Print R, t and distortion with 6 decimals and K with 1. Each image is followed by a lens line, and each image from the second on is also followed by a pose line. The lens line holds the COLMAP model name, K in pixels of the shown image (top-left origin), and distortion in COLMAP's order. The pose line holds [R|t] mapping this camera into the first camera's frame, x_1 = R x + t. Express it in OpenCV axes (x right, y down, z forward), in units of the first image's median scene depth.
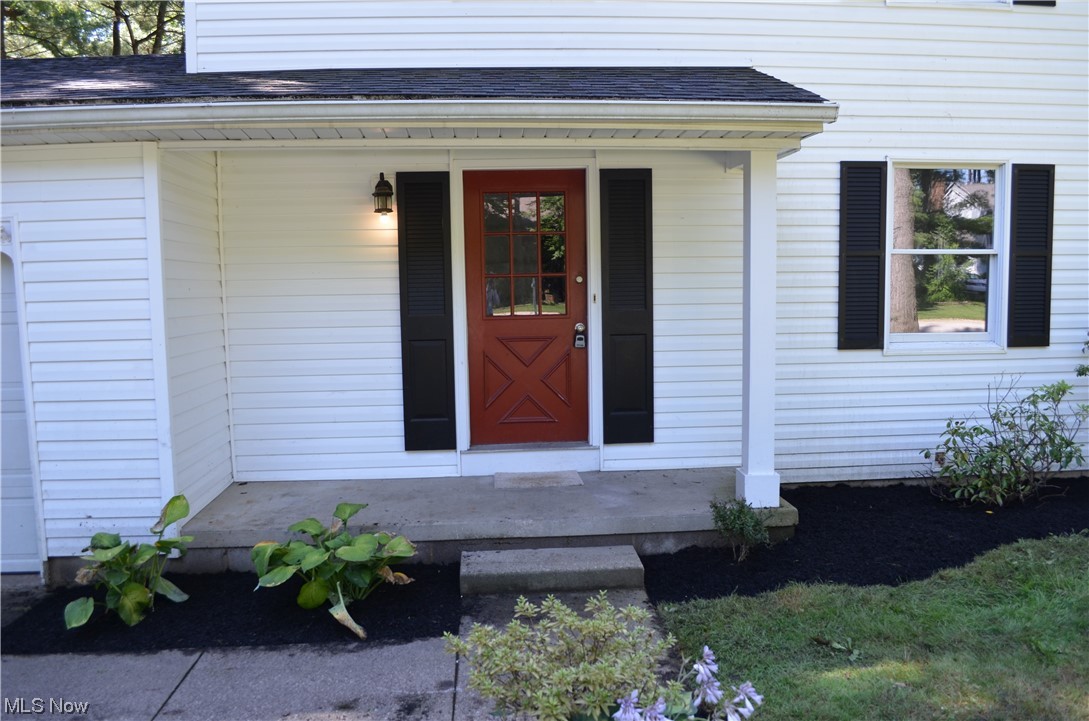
lens RADIAL K [[851.4, 0, 547.8], [0, 851.4, 359.9], [0, 0, 1]] dist [-0.071569, -0.002741]
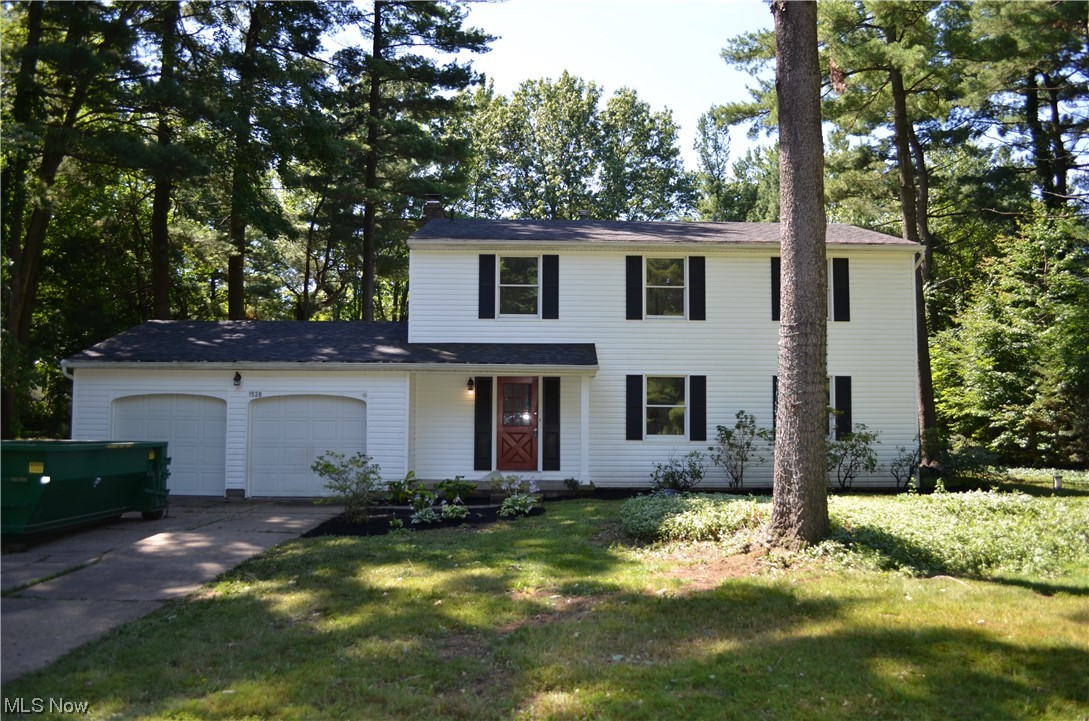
lens RADIAL K [[851.4, 0, 543.5], [0, 851.4, 358.5], [0, 0, 1]] dist [-0.071569, -0.002741]
pose [[0.997699, 0.018192, -0.065318, 0.252780], [-0.028657, 0.986202, -0.163050, 0.195849], [0.061450, 0.164547, 0.984453, -1.915543]]
